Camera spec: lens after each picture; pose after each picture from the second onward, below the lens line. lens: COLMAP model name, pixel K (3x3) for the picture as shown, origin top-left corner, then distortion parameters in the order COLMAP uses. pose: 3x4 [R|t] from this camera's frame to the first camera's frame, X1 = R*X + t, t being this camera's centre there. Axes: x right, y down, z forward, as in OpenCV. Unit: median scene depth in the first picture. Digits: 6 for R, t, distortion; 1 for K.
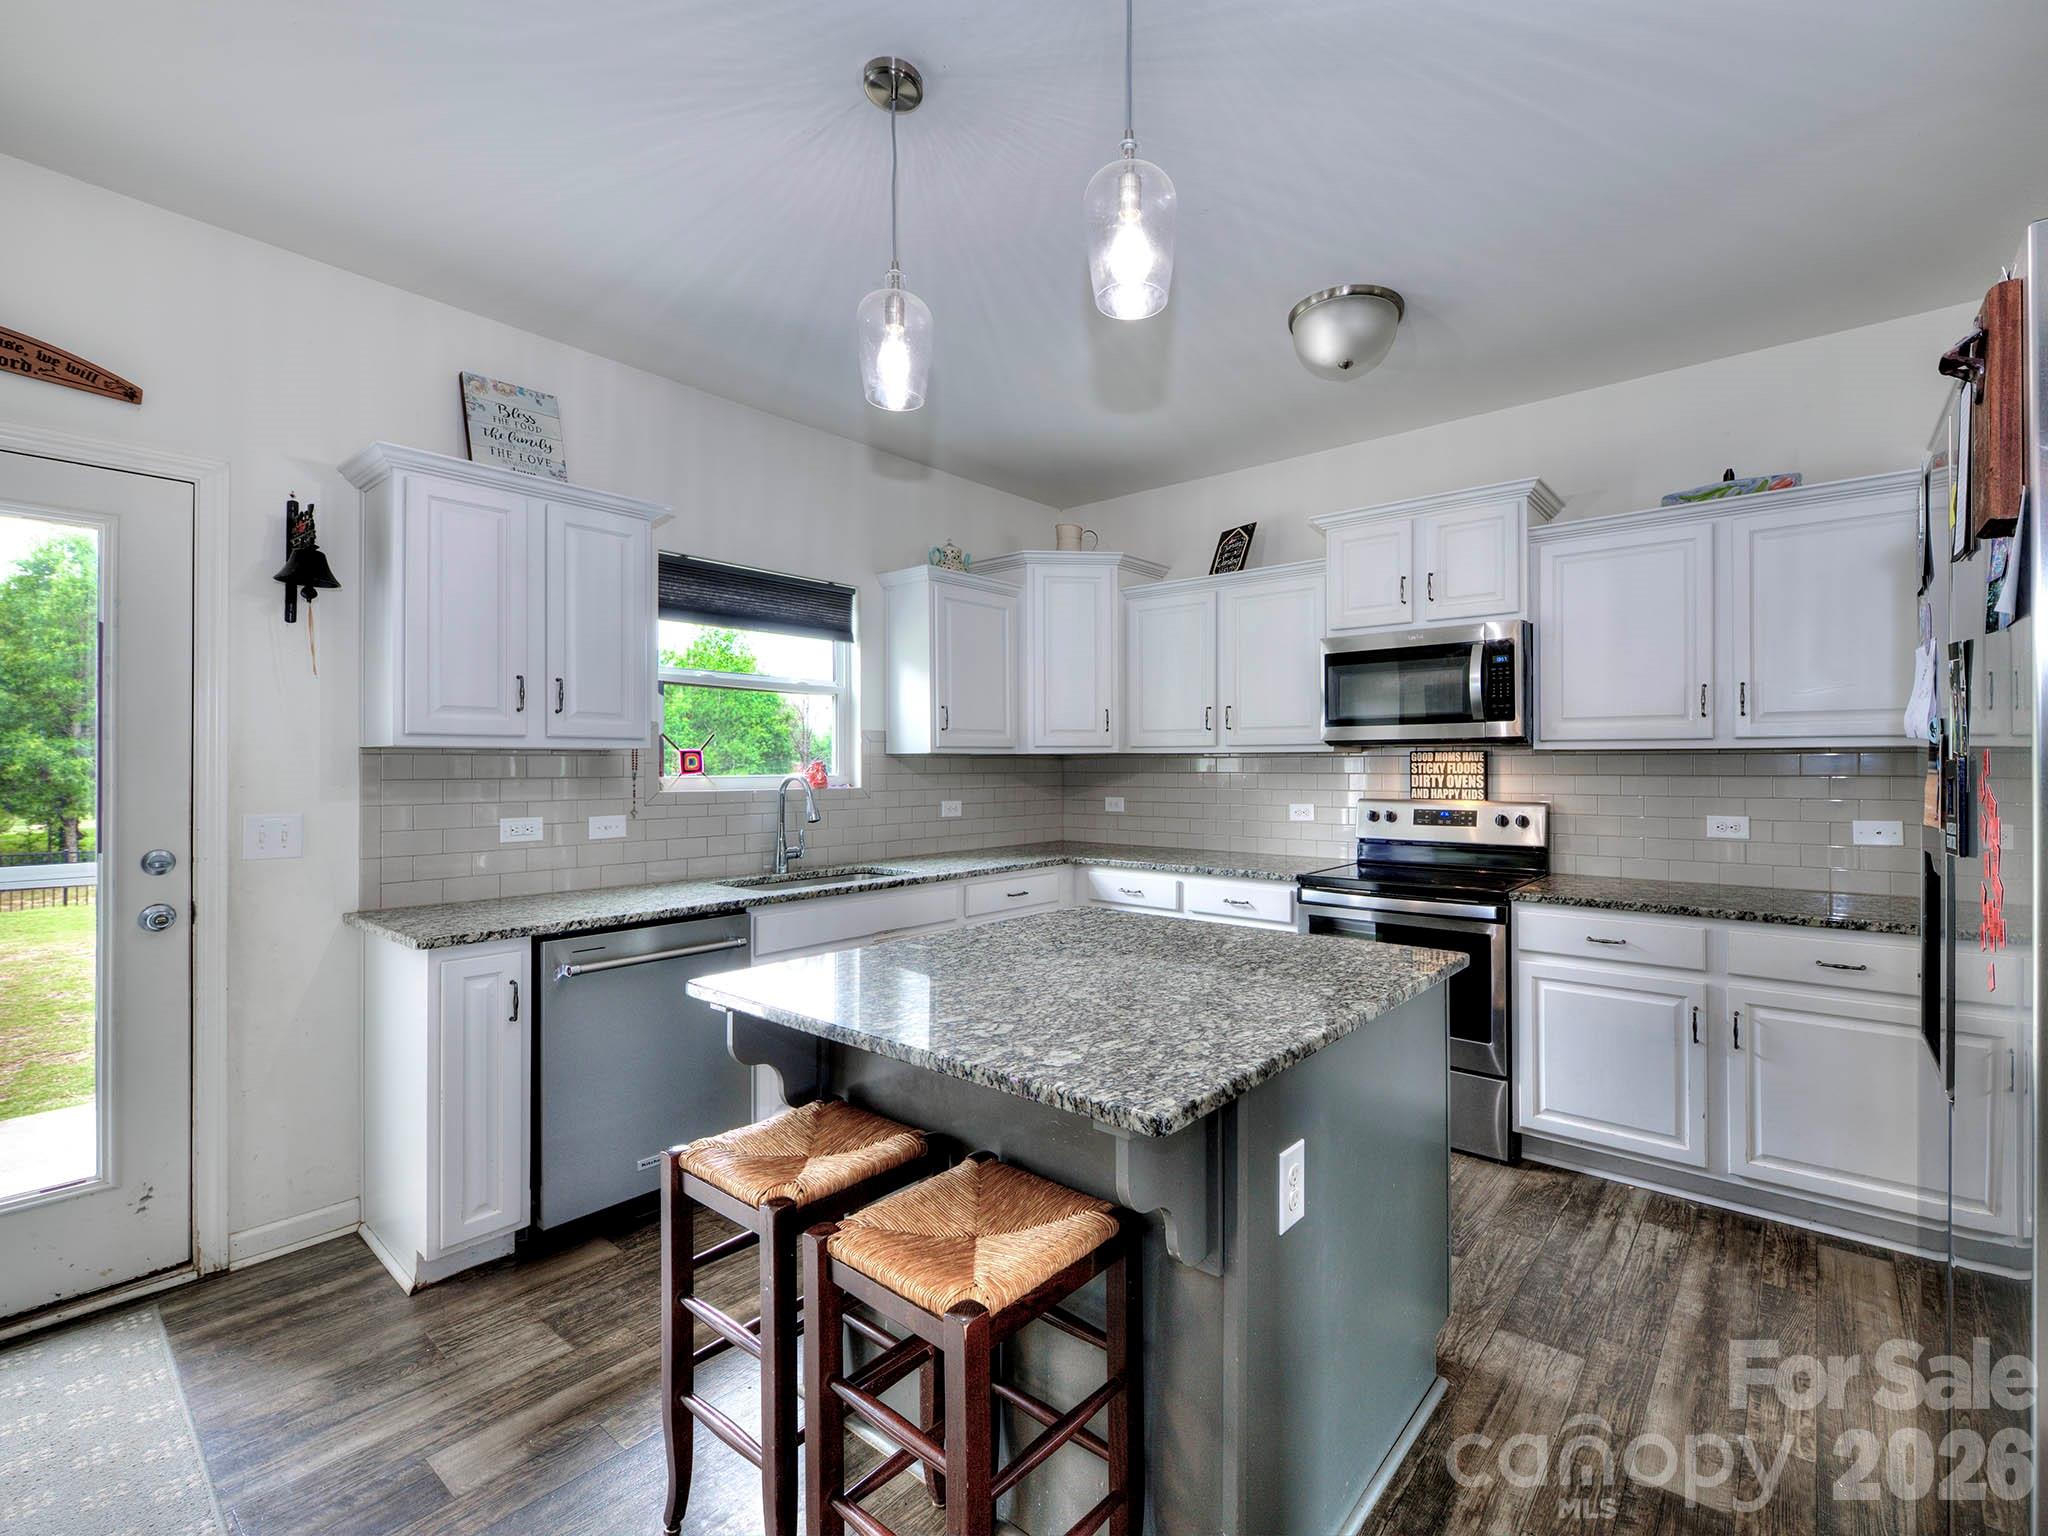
lens RADIAL K [[906.6, 0, 1118.4], [0, 906.6, 758.0], [0, 0, 1]] dist [0.003166, -0.003589]
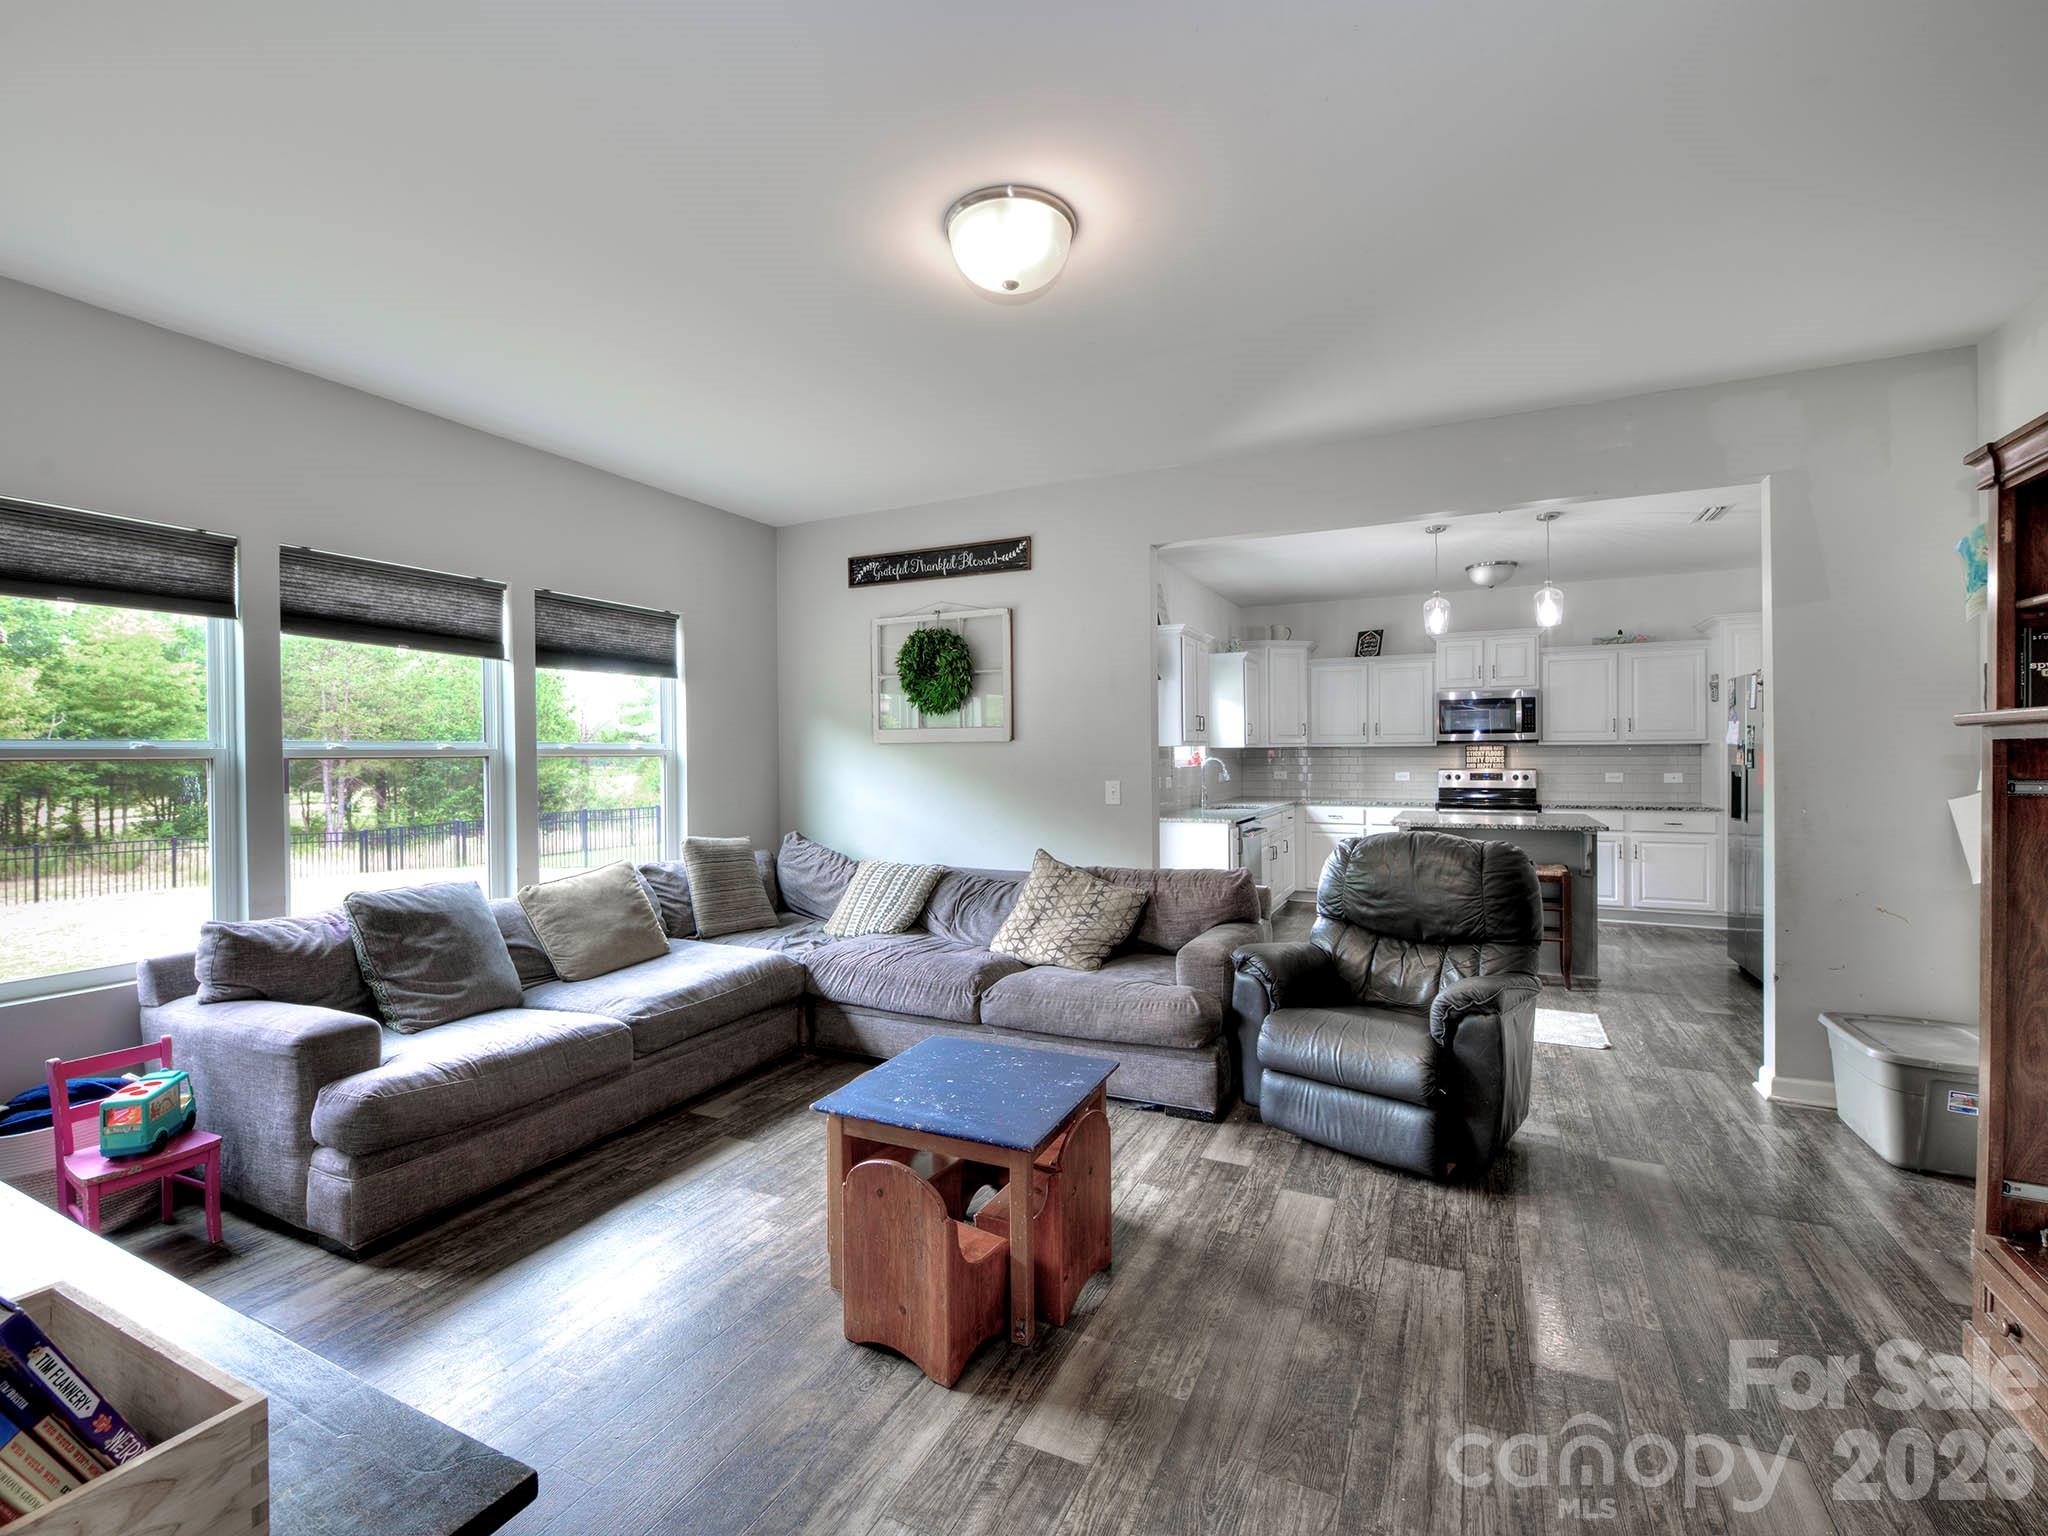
lens RADIAL K [[906.6, 0, 1025.3], [0, 906.6, 764.5], [0, 0, 1]] dist [0.003166, -0.003589]
pose [[0.980150, -0.008772, 0.198061, -1.271231], [0.005648, 0.999851, 0.016335, -0.004478], [-0.198175, -0.014893, 0.980054, -0.990358]]
